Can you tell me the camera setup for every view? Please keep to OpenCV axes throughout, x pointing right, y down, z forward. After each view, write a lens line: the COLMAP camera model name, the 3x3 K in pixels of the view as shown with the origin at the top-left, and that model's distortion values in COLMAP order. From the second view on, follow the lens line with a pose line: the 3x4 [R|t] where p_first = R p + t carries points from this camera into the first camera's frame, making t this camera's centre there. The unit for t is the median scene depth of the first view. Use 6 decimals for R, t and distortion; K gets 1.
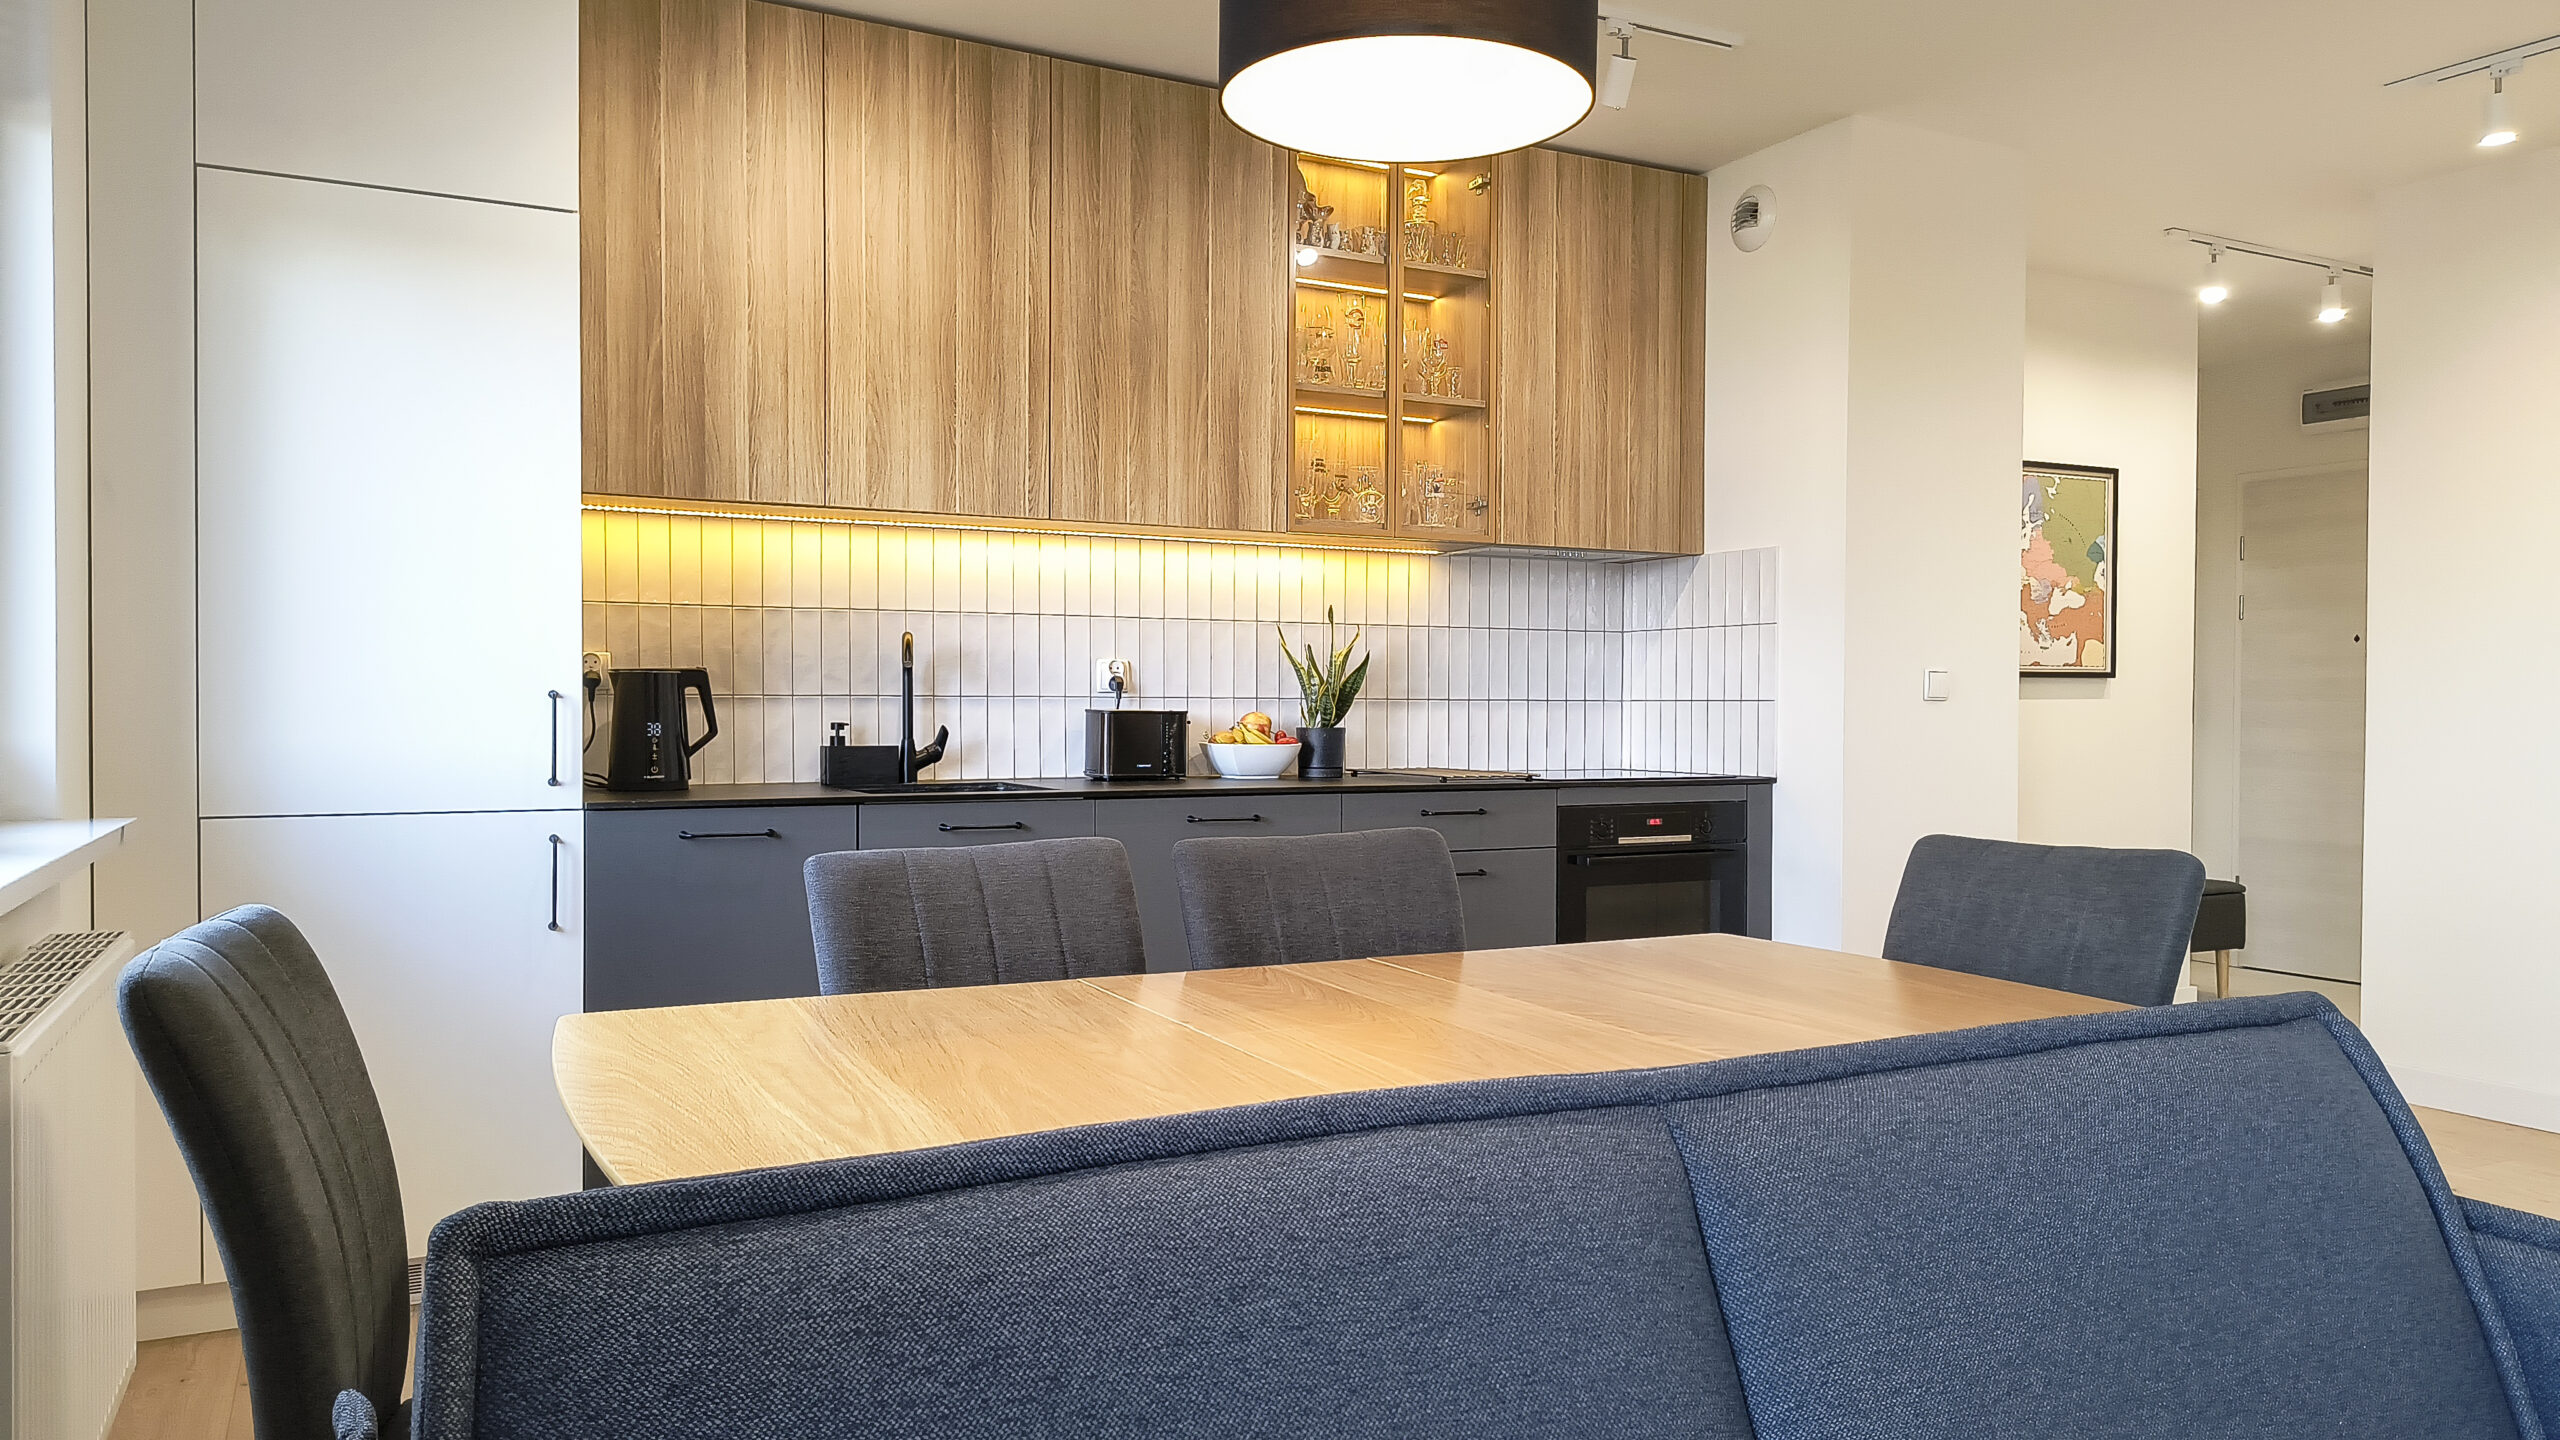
lens RADIAL K [[1734.5, 0, 1289.7], [0, 1734.5, 734.2], [0, 0, 1]] dist [0.027043, 0.000598]
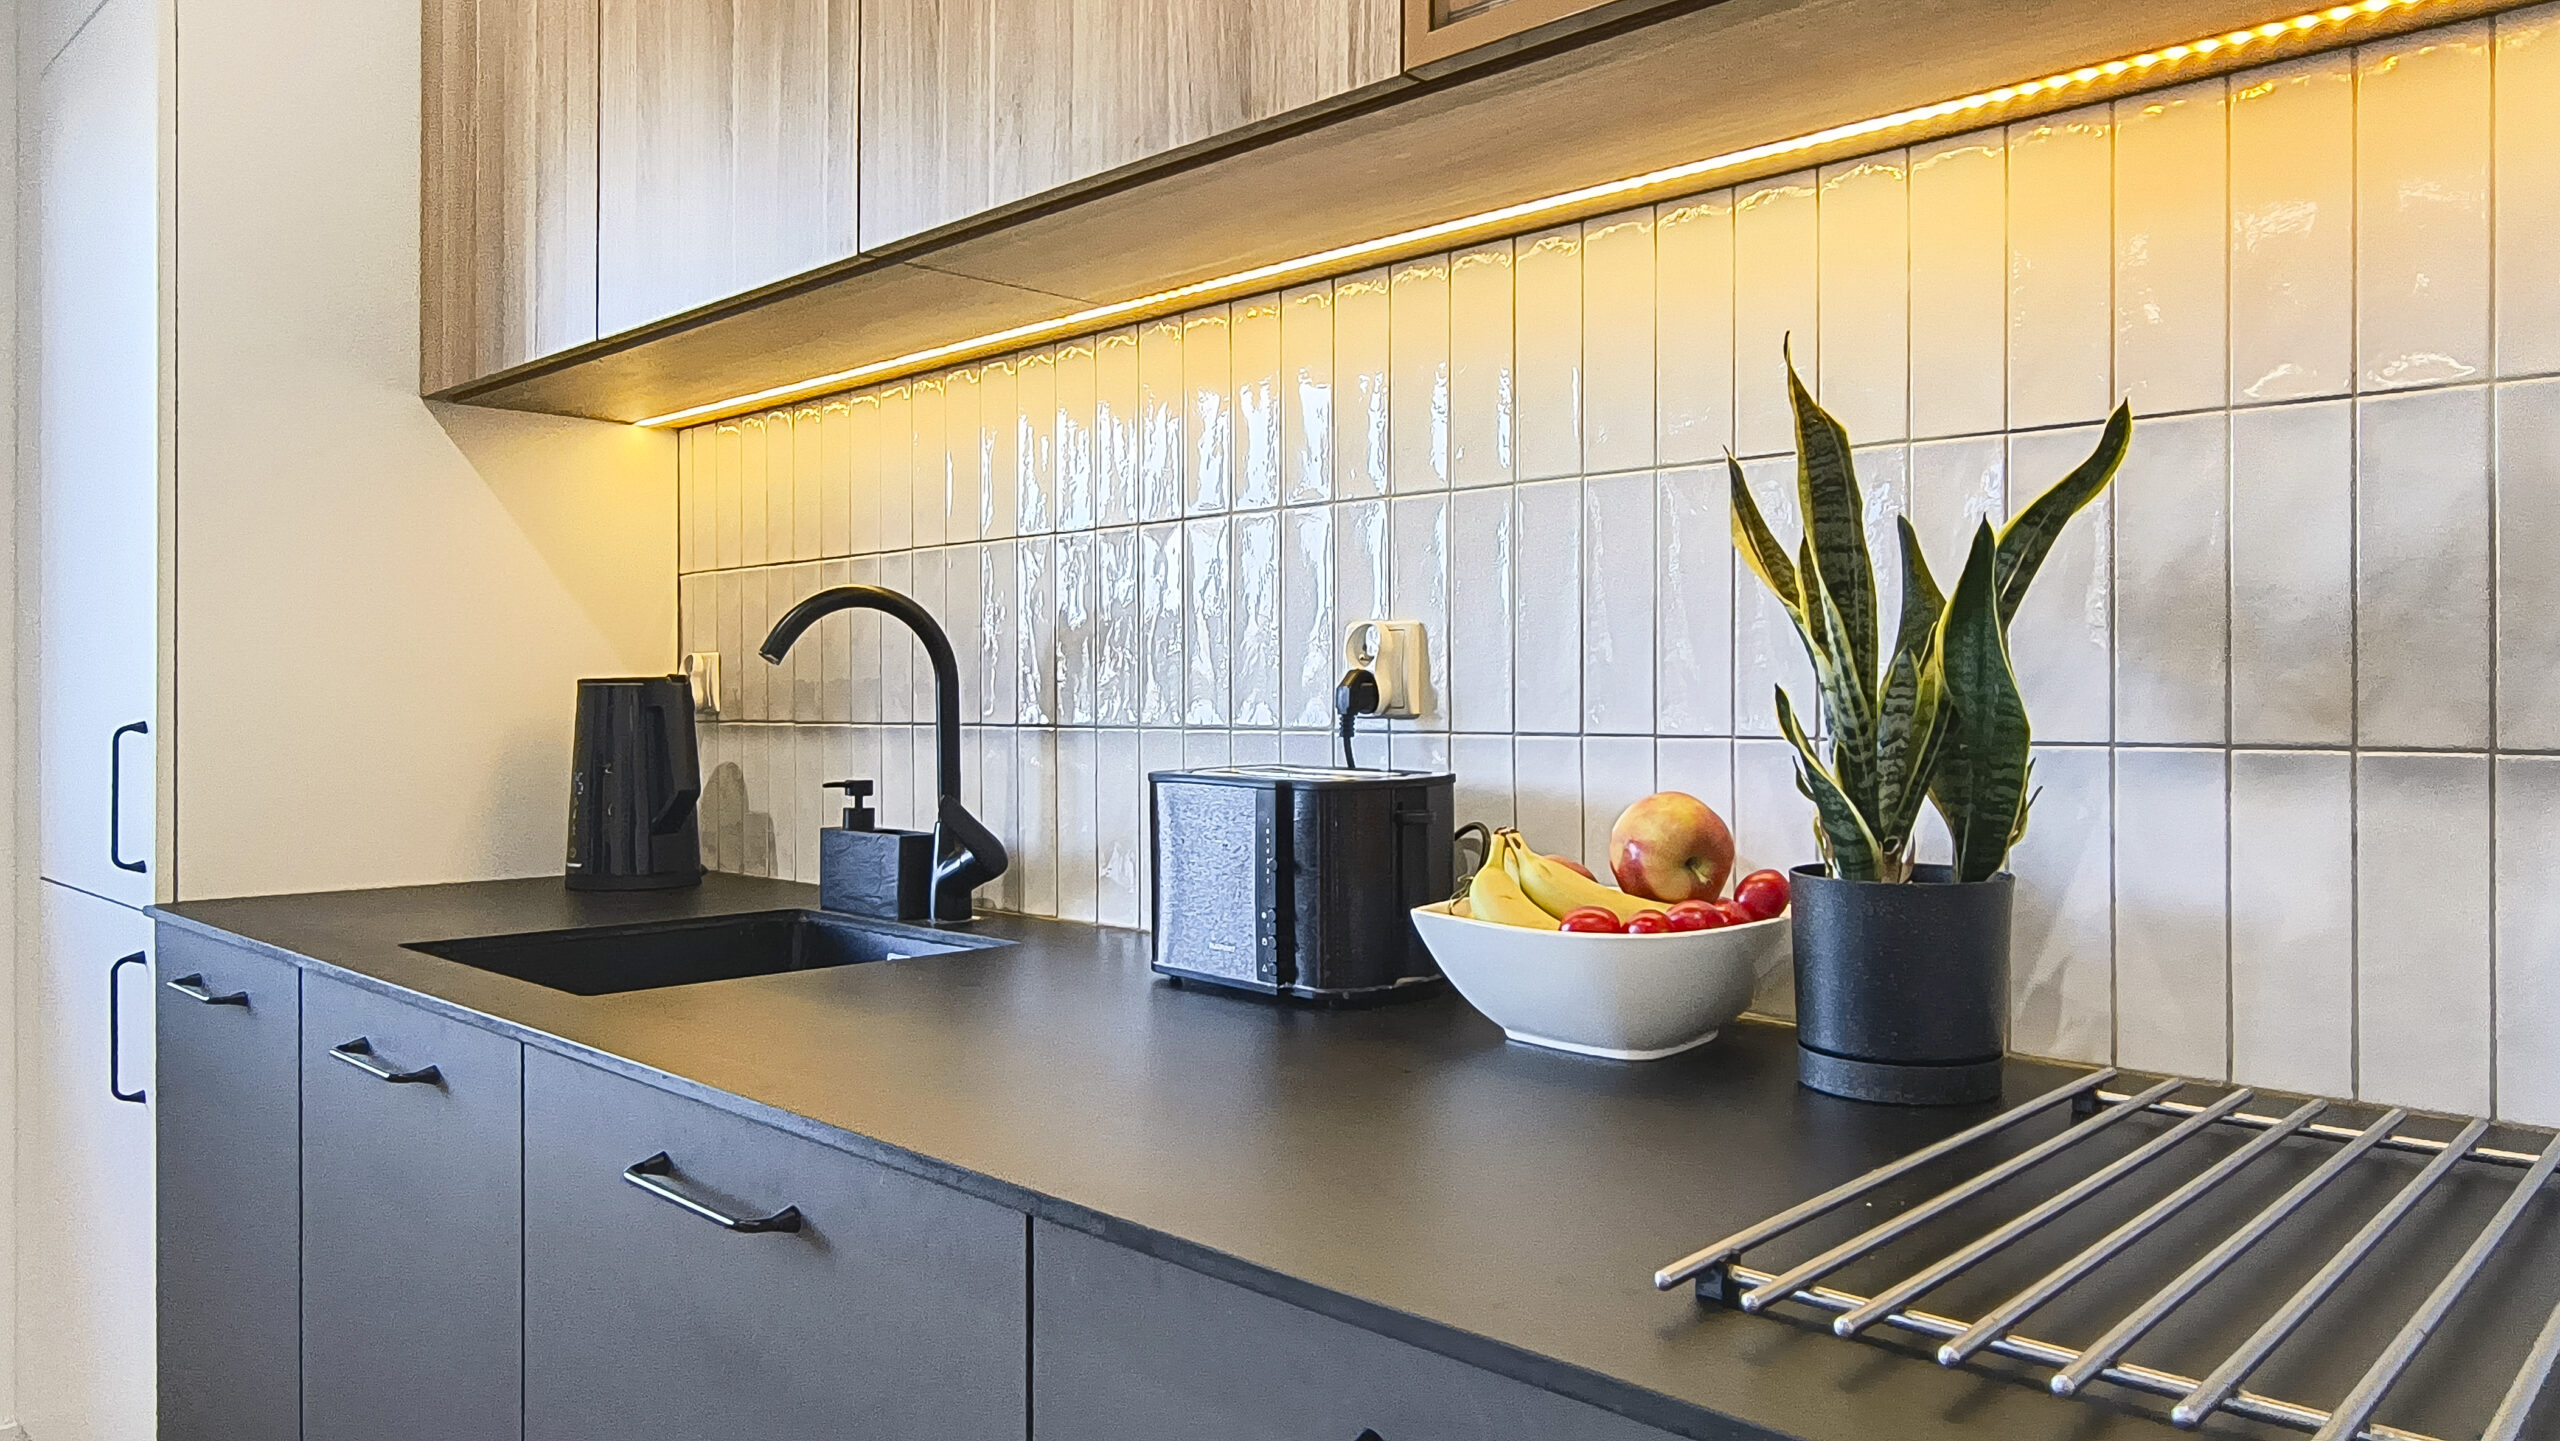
lens RADIAL K [[1684.0, 0, 1280.0], [0, 1684.0, 720.5], [0, 0, 1]] dist [-0.002686, -0.001449]
pose [[0.315240, 0.004667, -0.949000, 0.224058], [-0.019080, 0.999817, -0.001421, -0.024434], [0.948820, 0.018555, 0.315271, 0.928279]]
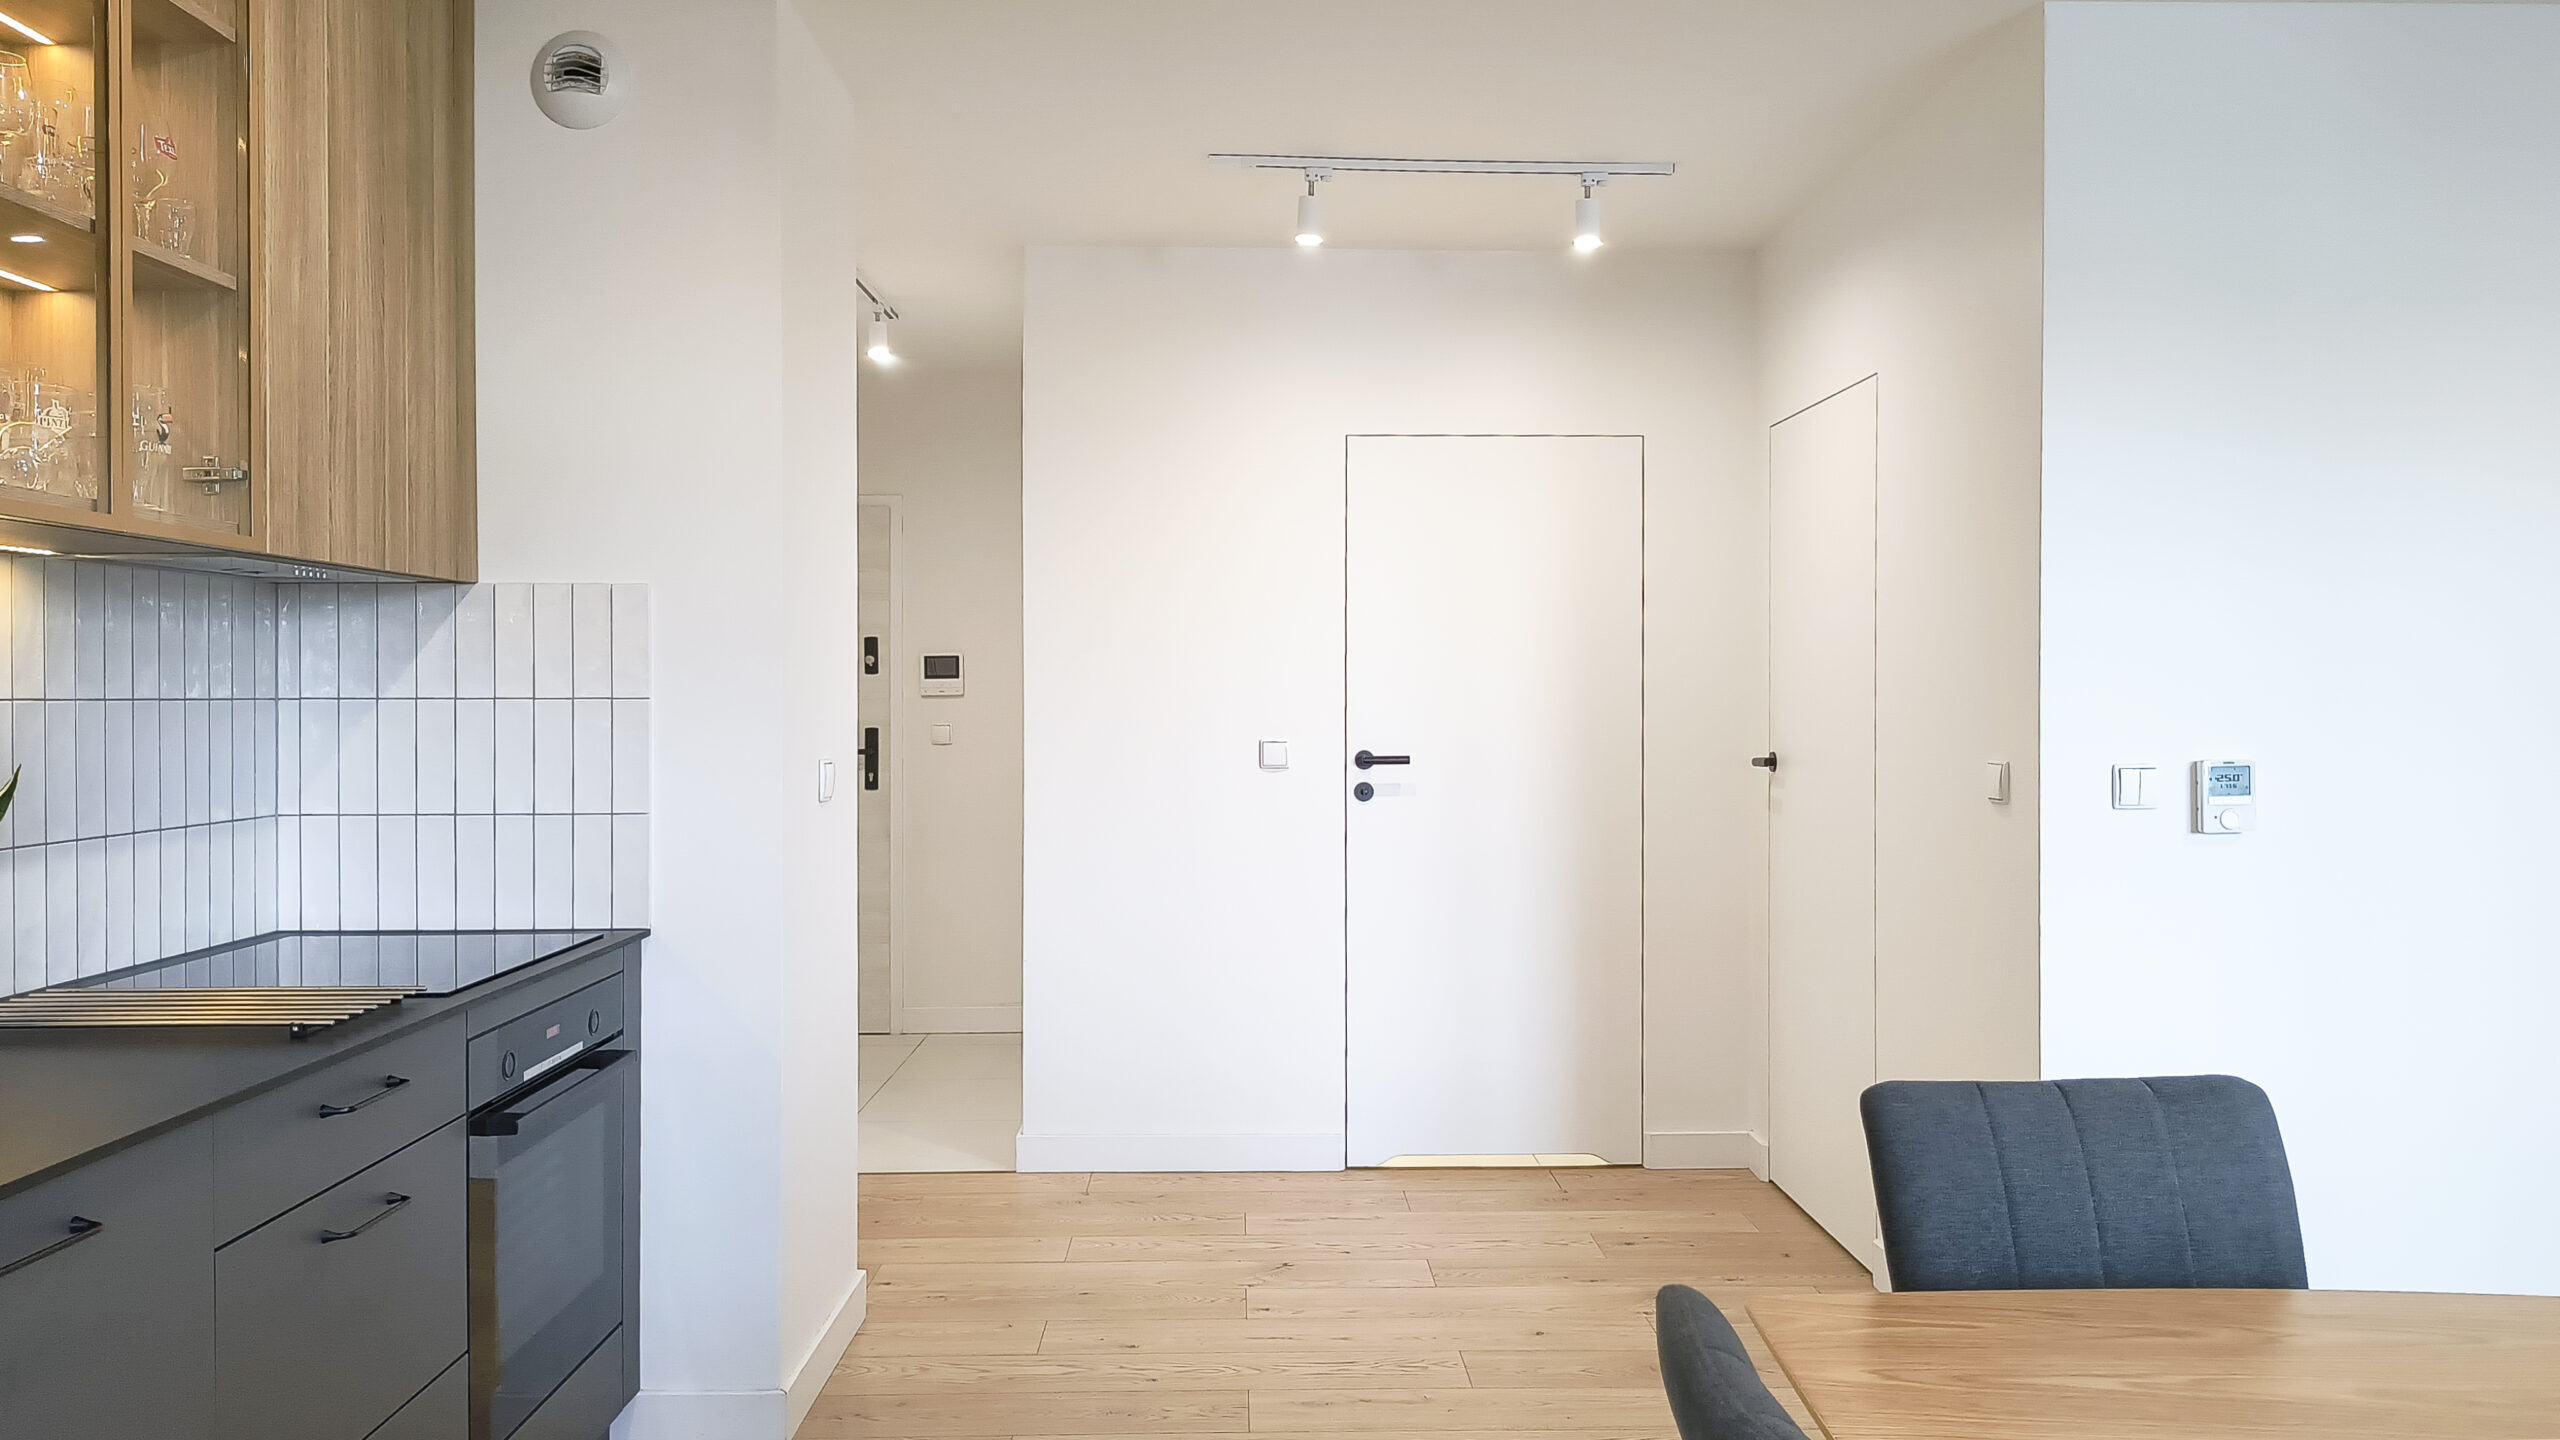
lens RADIAL K [[1794.3, 0, 1280.0], [0, 1794.3, 720.0], [0, 0, 1]] dist [-0.000445, -0.000811]
pose [[0.450270, -0.014553, 0.892774, -0.249610], [0.018391, 0.999806, 0.007022, -0.061731], [-0.892703, 0.013257, 0.450450, 0.519996]]
